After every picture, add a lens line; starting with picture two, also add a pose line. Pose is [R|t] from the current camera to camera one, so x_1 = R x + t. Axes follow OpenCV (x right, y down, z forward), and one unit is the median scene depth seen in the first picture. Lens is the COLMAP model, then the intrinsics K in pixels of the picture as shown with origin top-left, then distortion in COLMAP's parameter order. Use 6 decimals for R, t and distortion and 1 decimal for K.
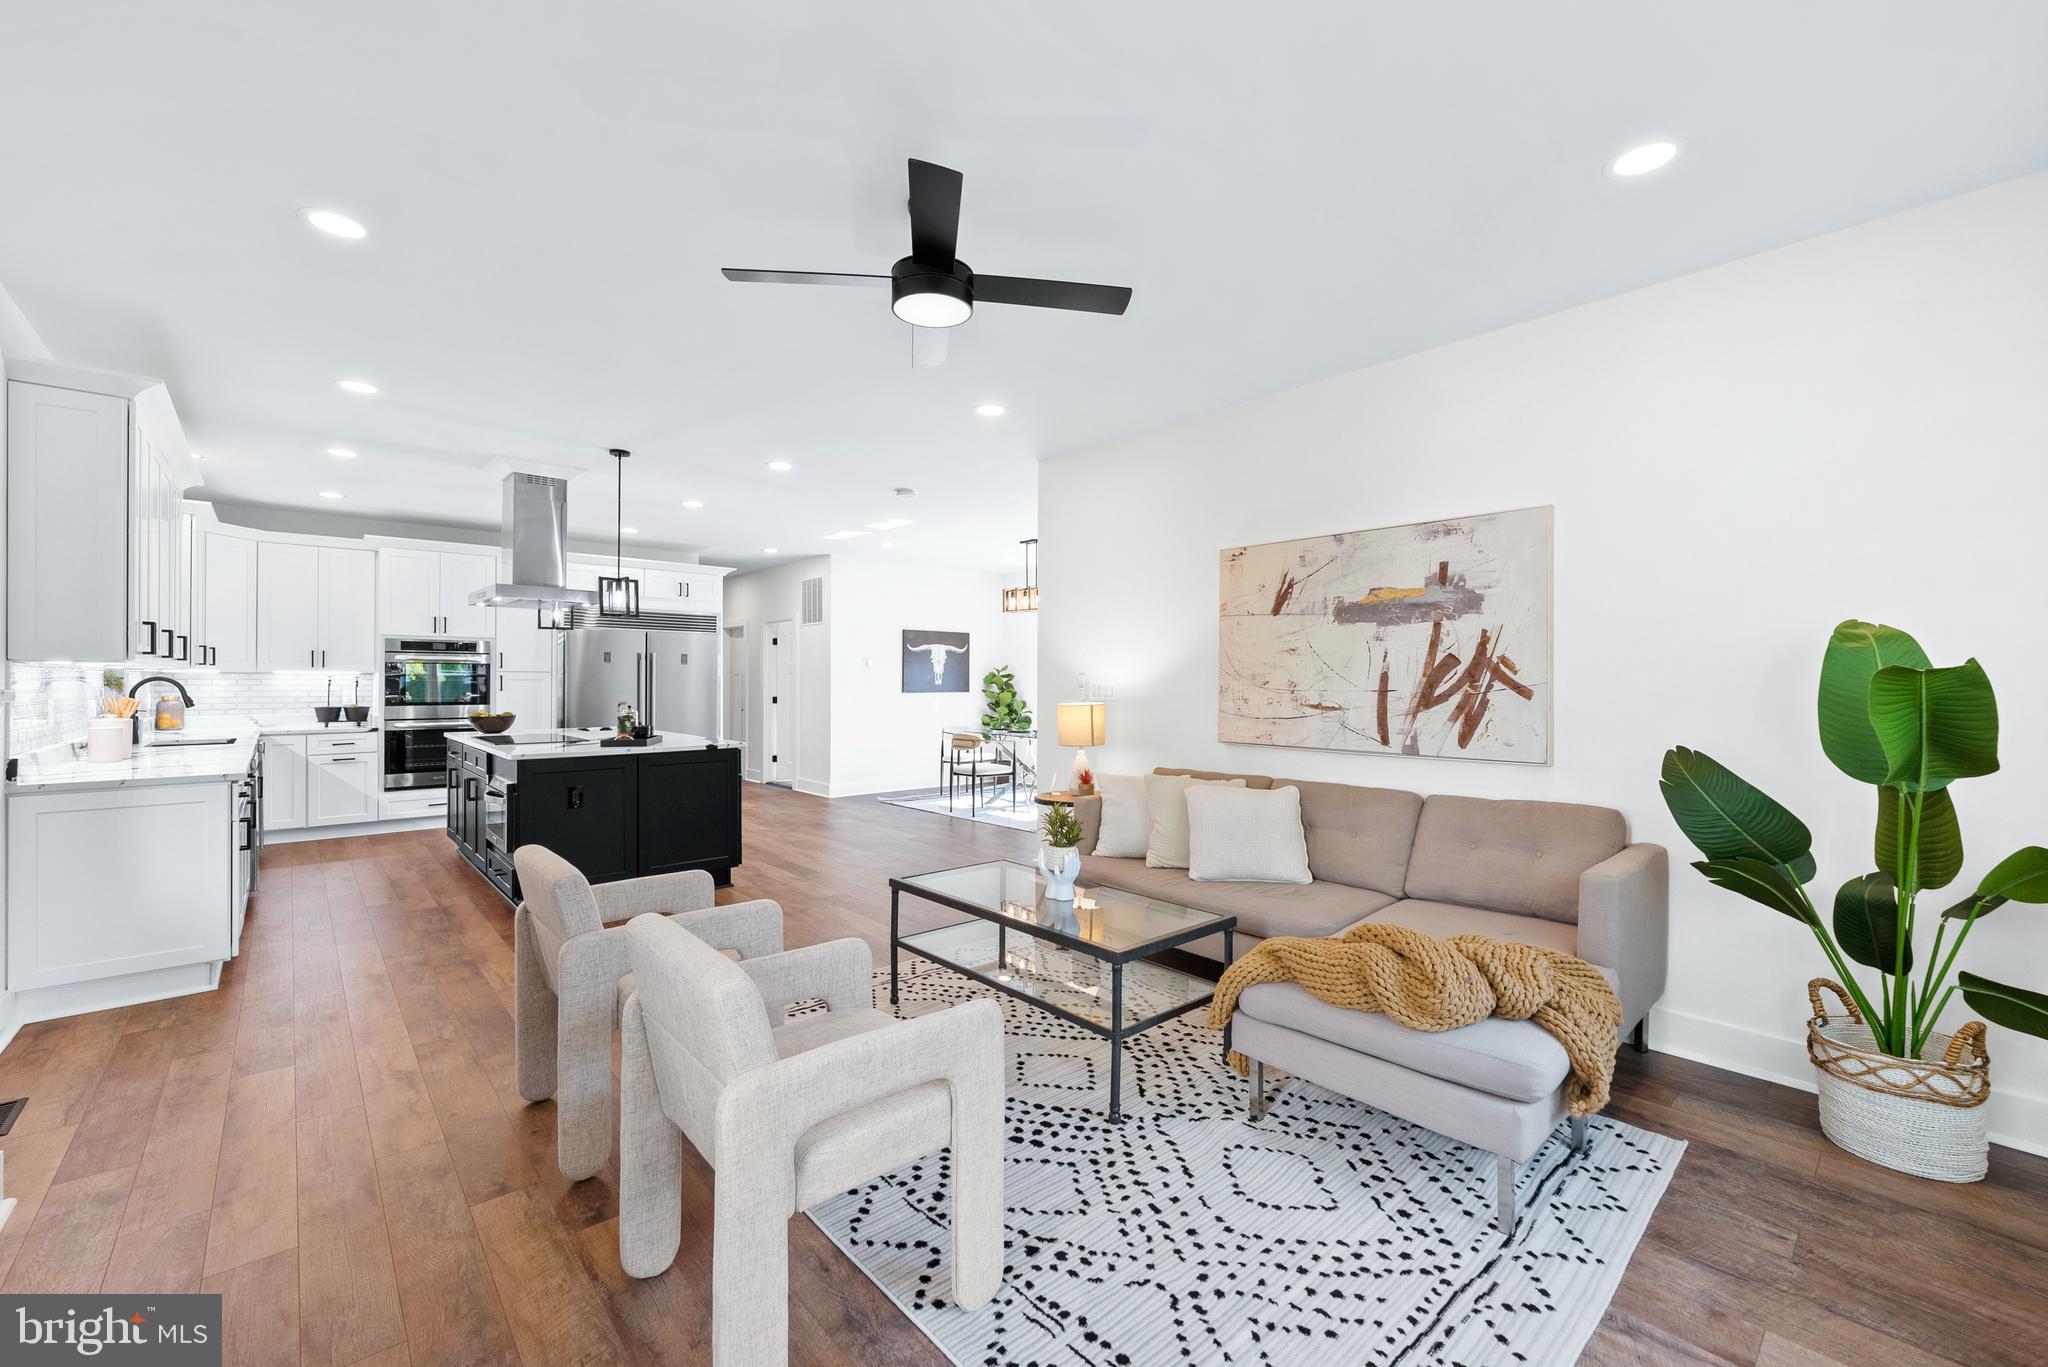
lens RADIAL K [[830.3, 0, 1024.7], [0, 830.3, 677.3], [0, 0, 1]] dist [-0.000899, -0.000802]
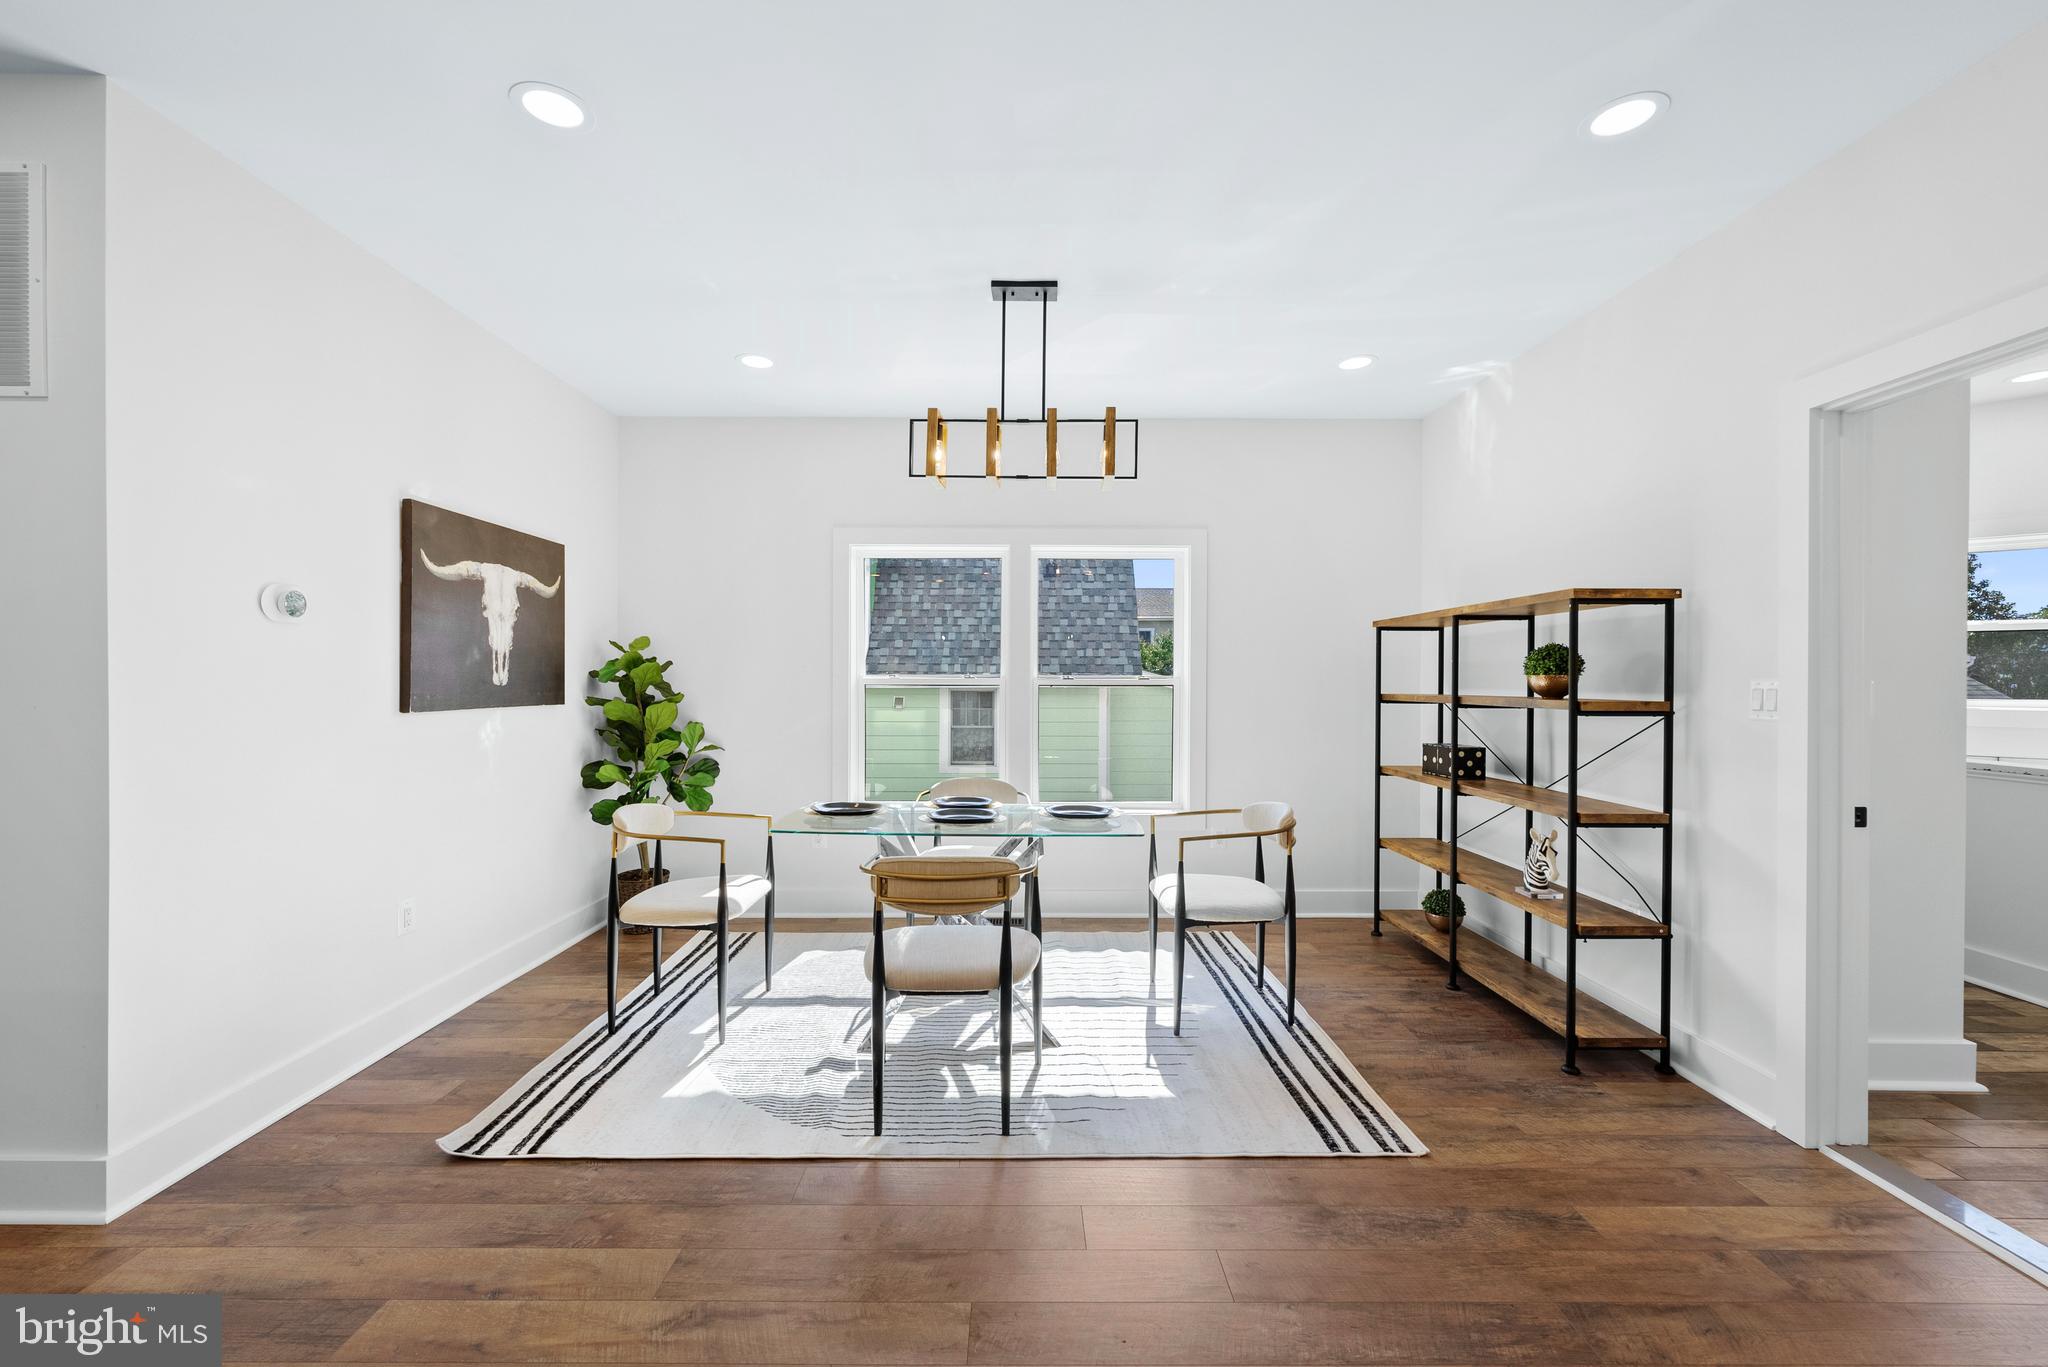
lens RADIAL K [[830.3, 0, 1020.8], [0, 830.3, 682.3], [0, 0, 1]] dist [-0.000899, -0.000802]
pose [[0.661100, -0.001450, 0.750297, -0.450118], [-0.007540, 0.999935, 0.008577, 0.006992], [-0.750260, -0.011328, 0.661046, 1.290207]]
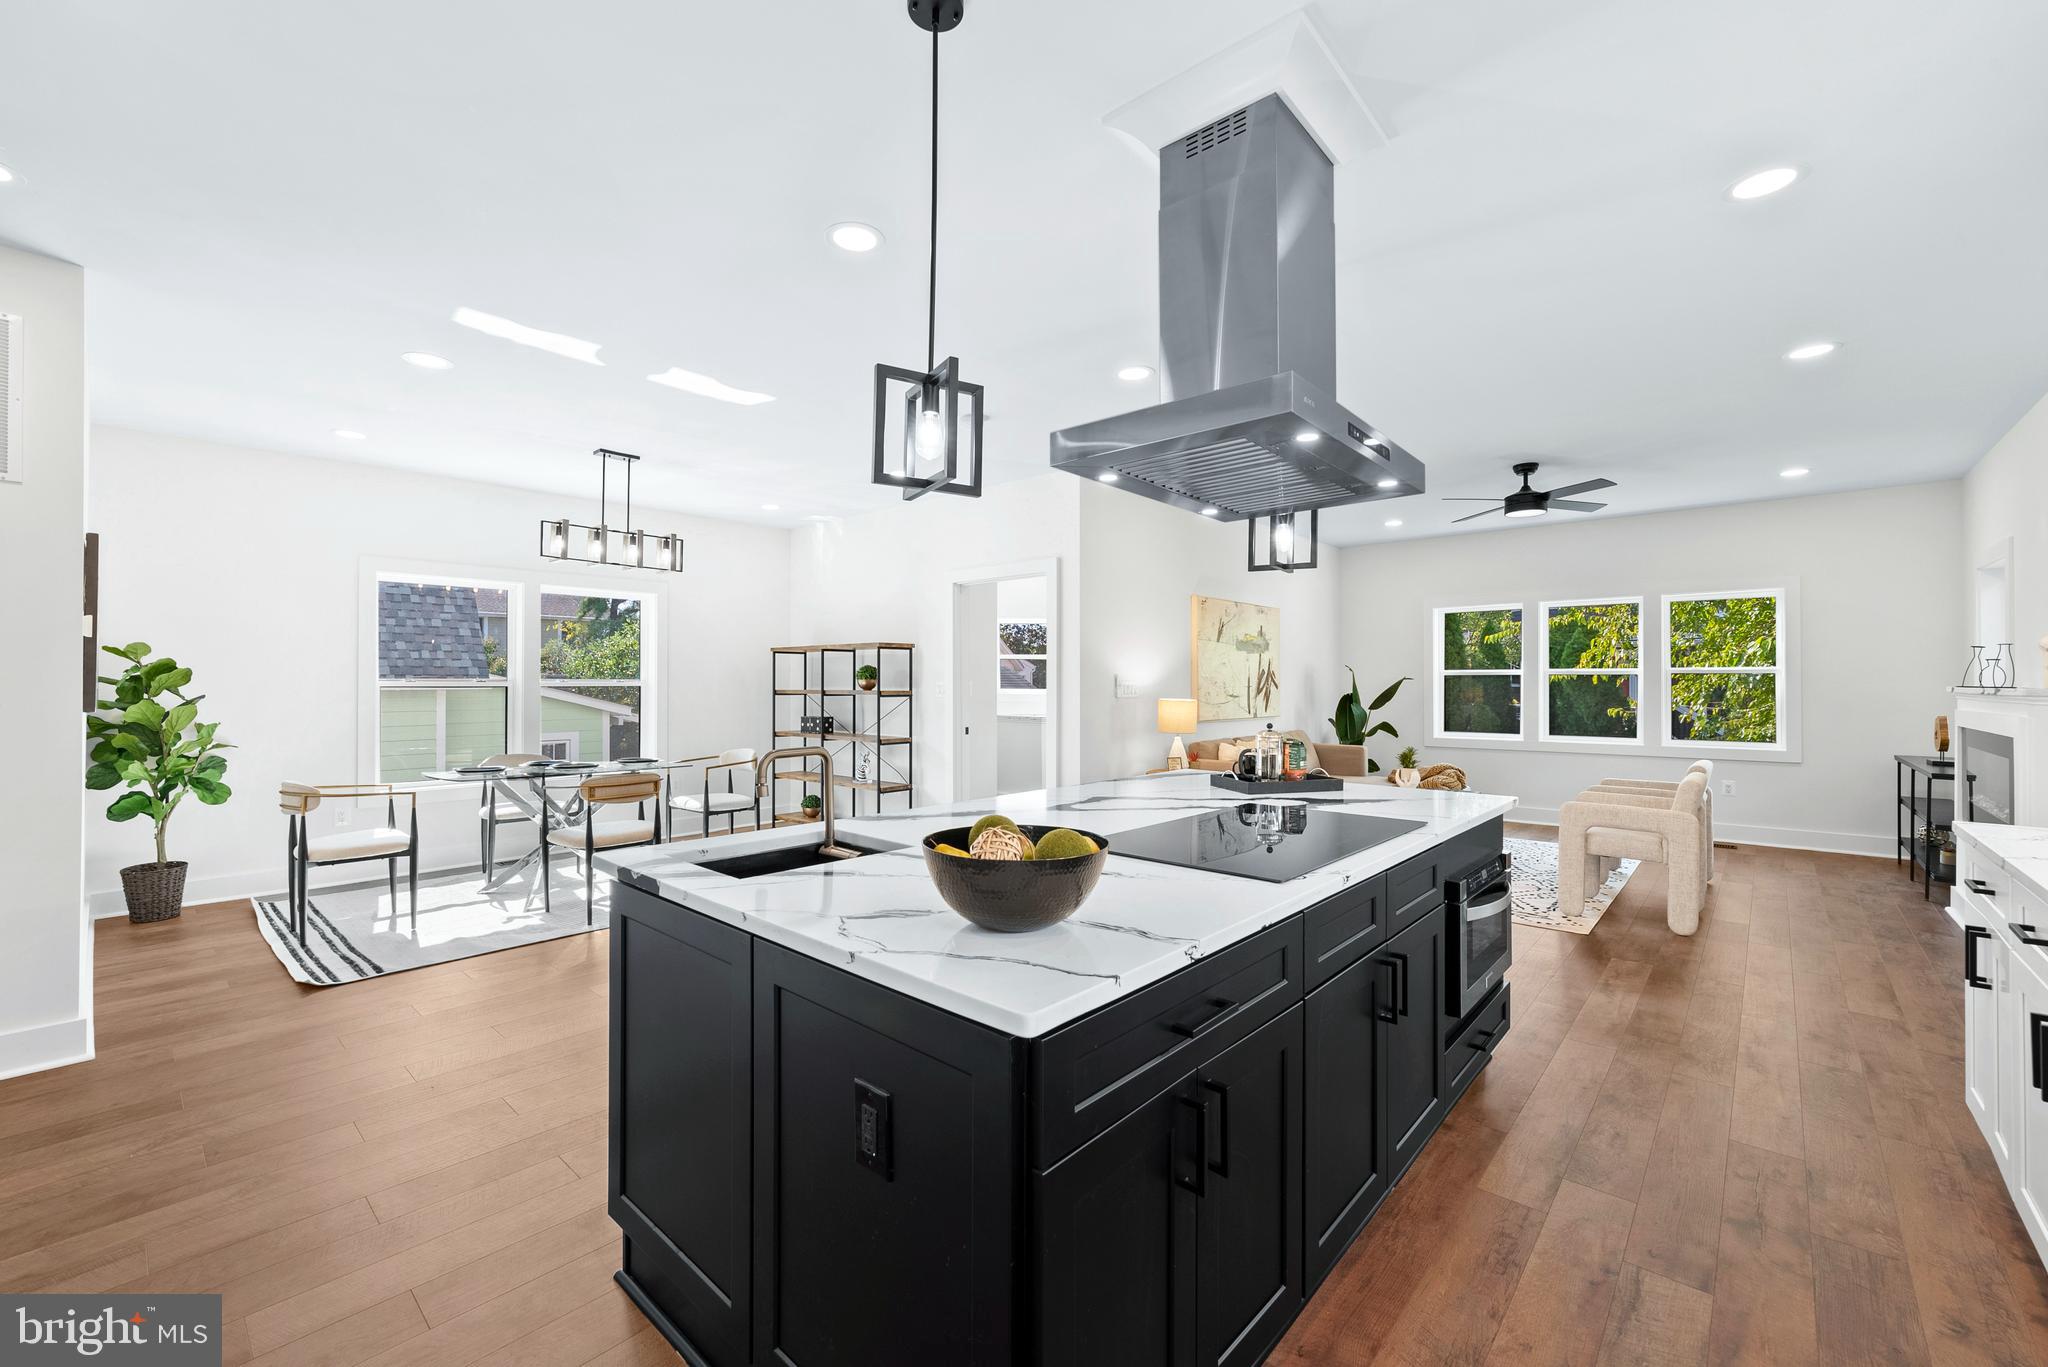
lens RADIAL K [[830.3, 0, 1023.8], [0, 830.3, 681.5], [0, 0, 1]] dist [-0.000899, -0.000802]
pose [[-0.109620, -0.000715, 0.993973, -1.086950], [-0.006456, 0.999979, 0.000007, 0.005731], [-0.993953, -0.006417, -0.109622, 1.297717]]
